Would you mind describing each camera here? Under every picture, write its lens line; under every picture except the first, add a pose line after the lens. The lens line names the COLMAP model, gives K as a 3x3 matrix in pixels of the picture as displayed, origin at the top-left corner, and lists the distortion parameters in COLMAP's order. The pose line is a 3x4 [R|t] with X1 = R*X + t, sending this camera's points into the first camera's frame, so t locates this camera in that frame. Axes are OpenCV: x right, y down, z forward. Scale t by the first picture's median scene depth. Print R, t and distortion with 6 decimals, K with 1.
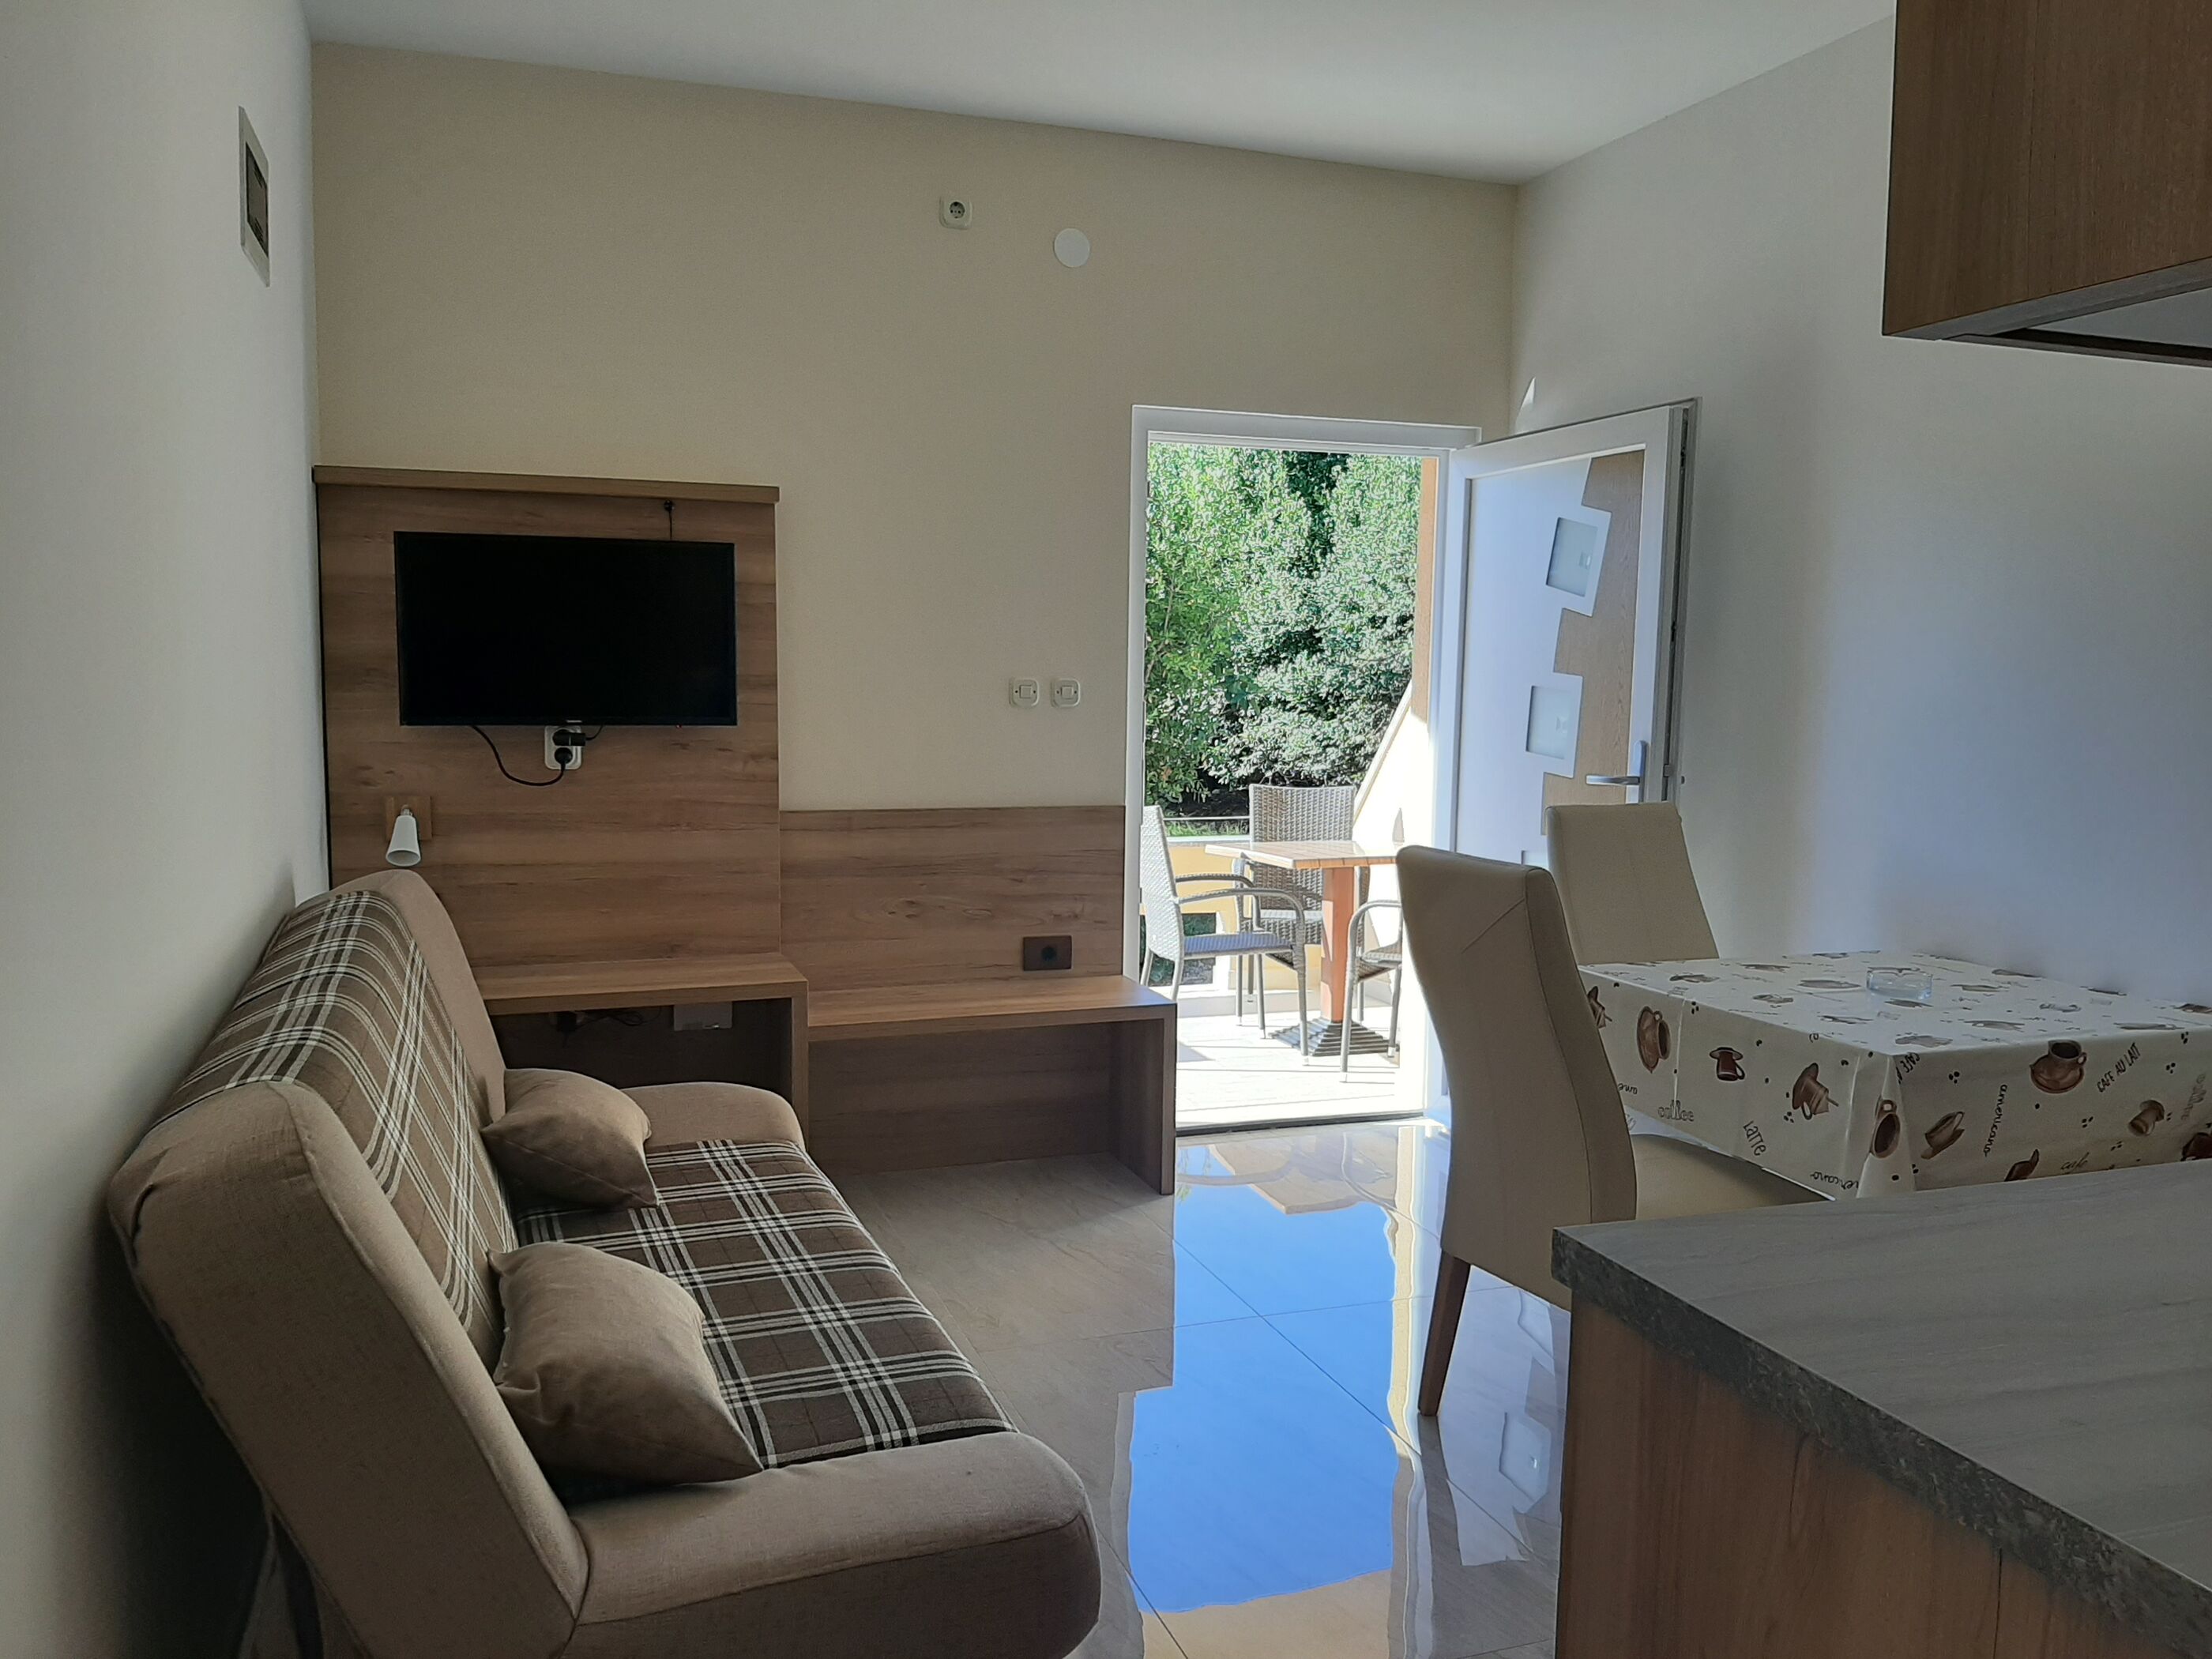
lens RADIAL K [[1701.0, 0, 1110.7], [0, 1701.0, 844.3], [0, 0, 1]] dist [0.079465, -0.169039]
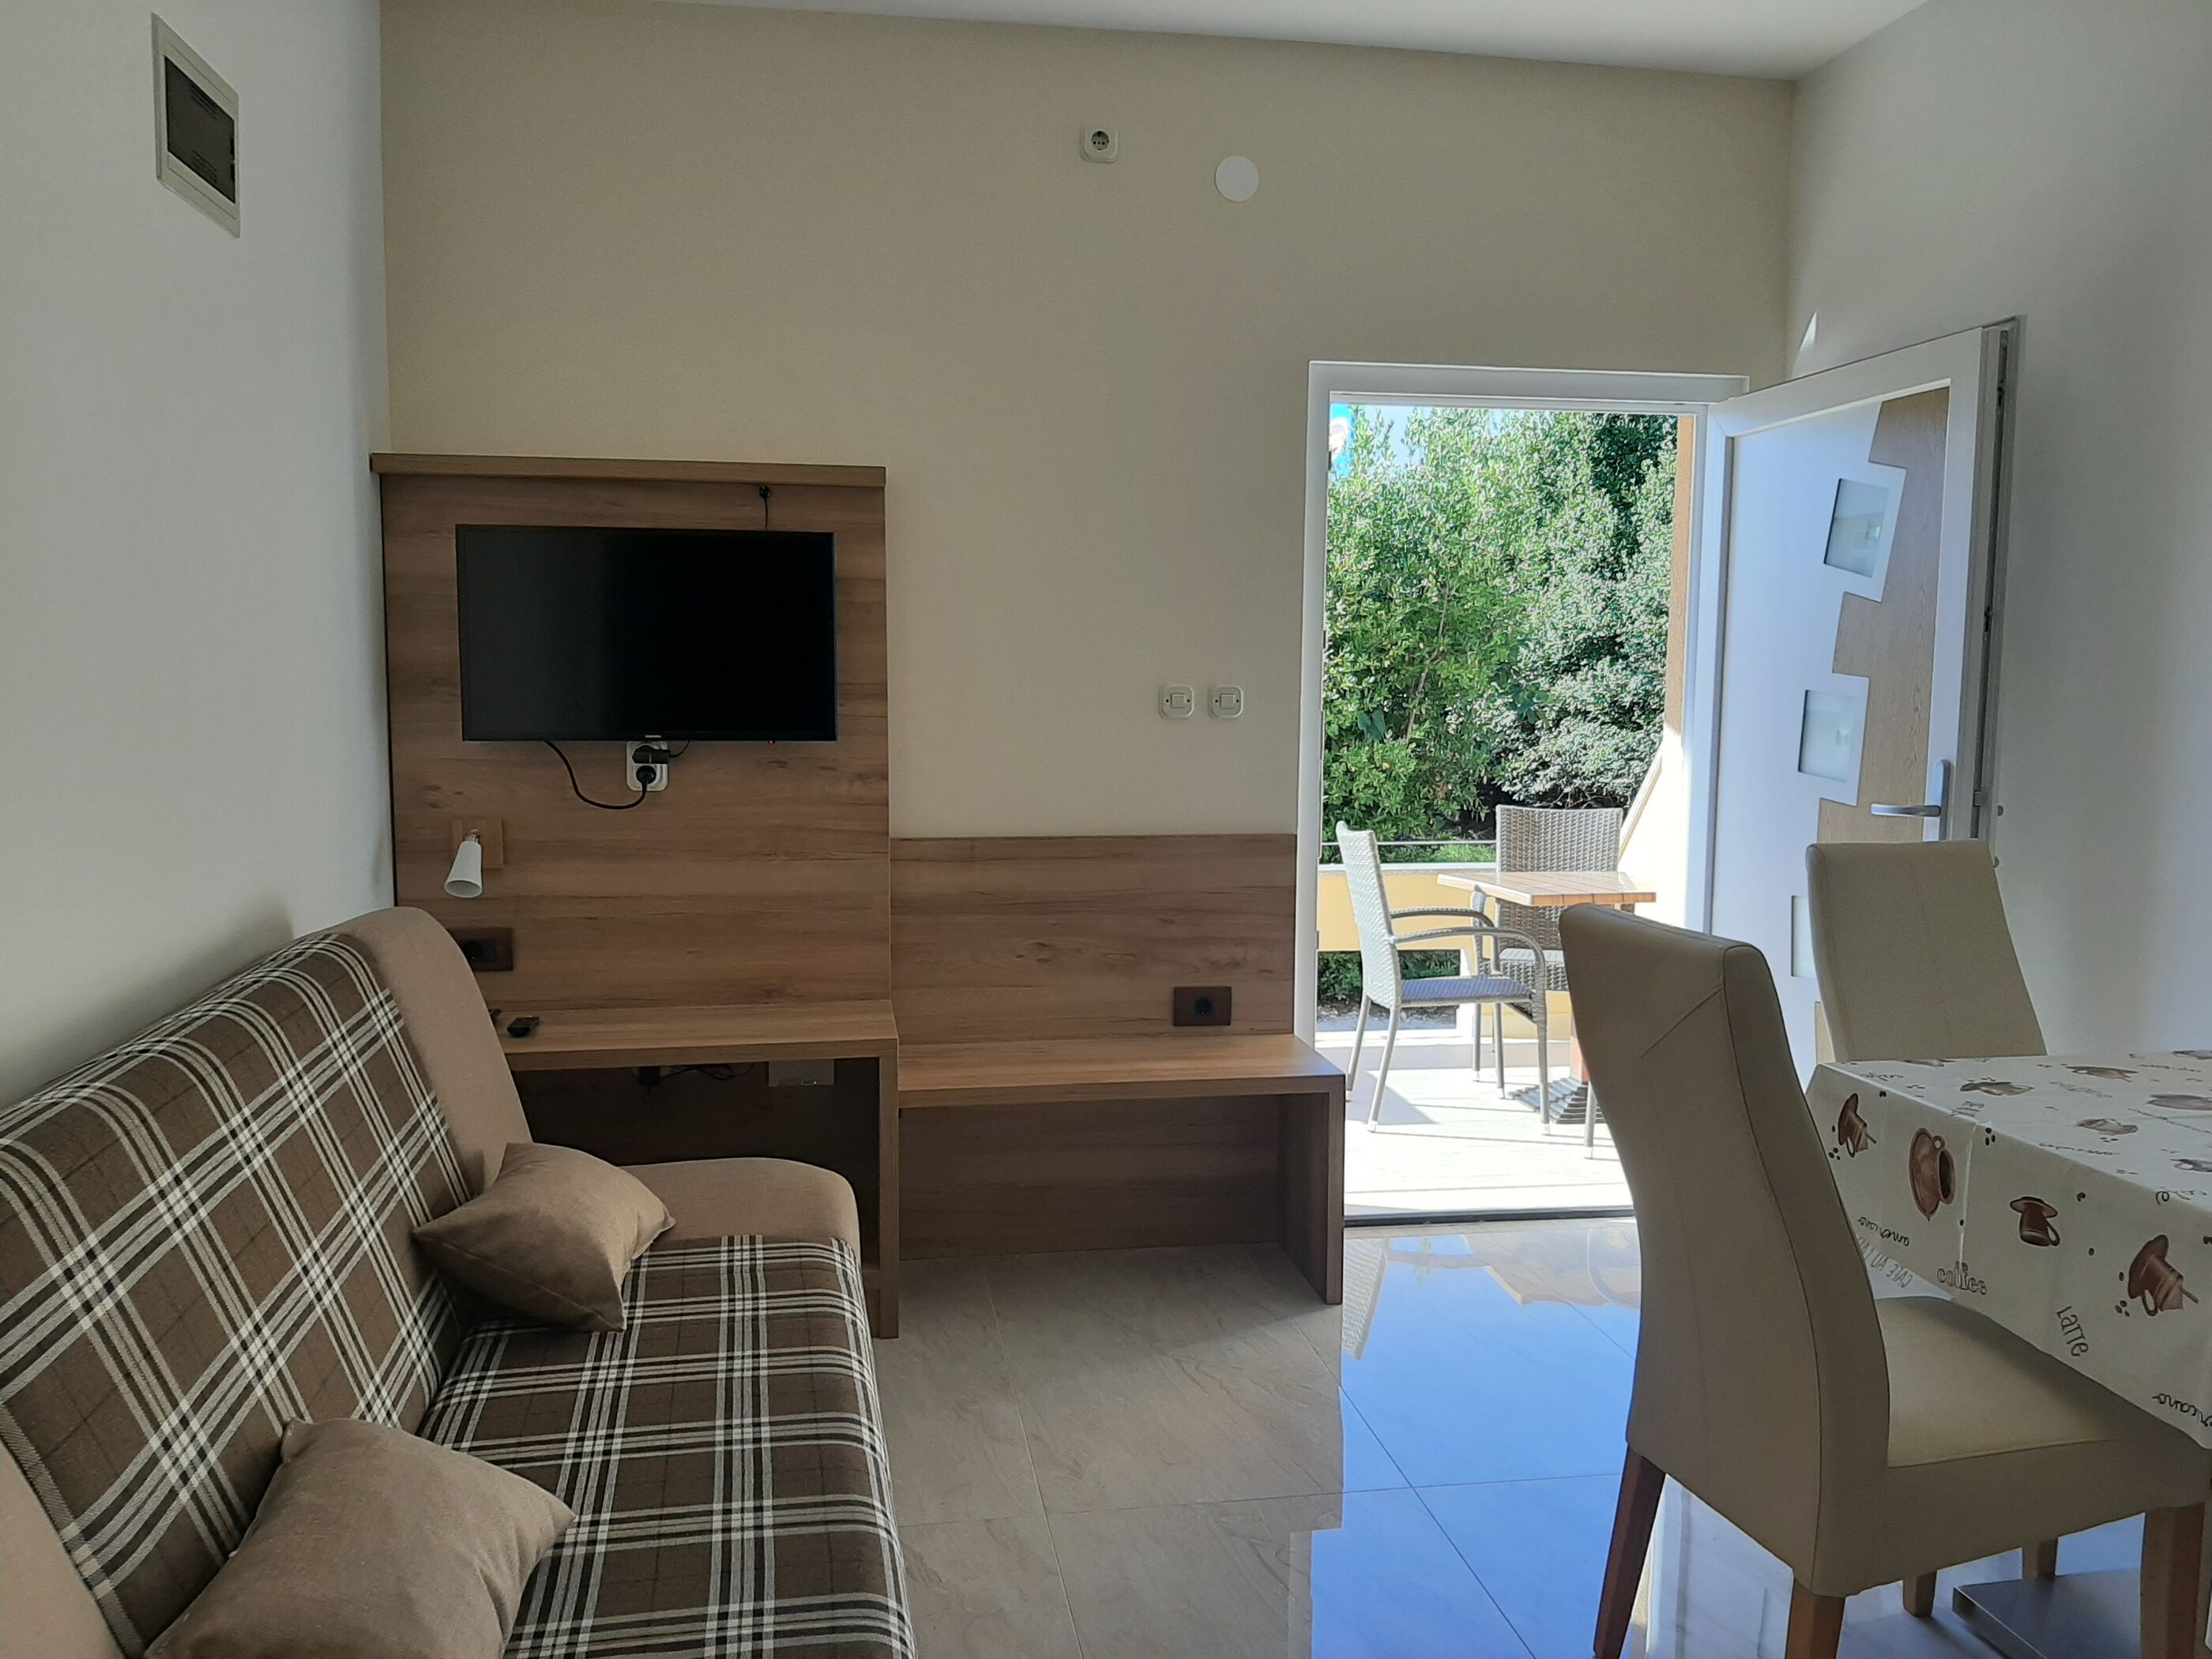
lens RADIAL K [[1702.4, 0, 1117.4], [0, 1702.4, 846.6], [0, 0, 1]] dist [0.066195, -0.132955]
pose [[0.984592, 0.010545, -0.174552, 0.076141], [-0.011575, 0.999921, -0.004888, -0.012839], [0.174486, 0.006834, 0.984636, 0.165601]]
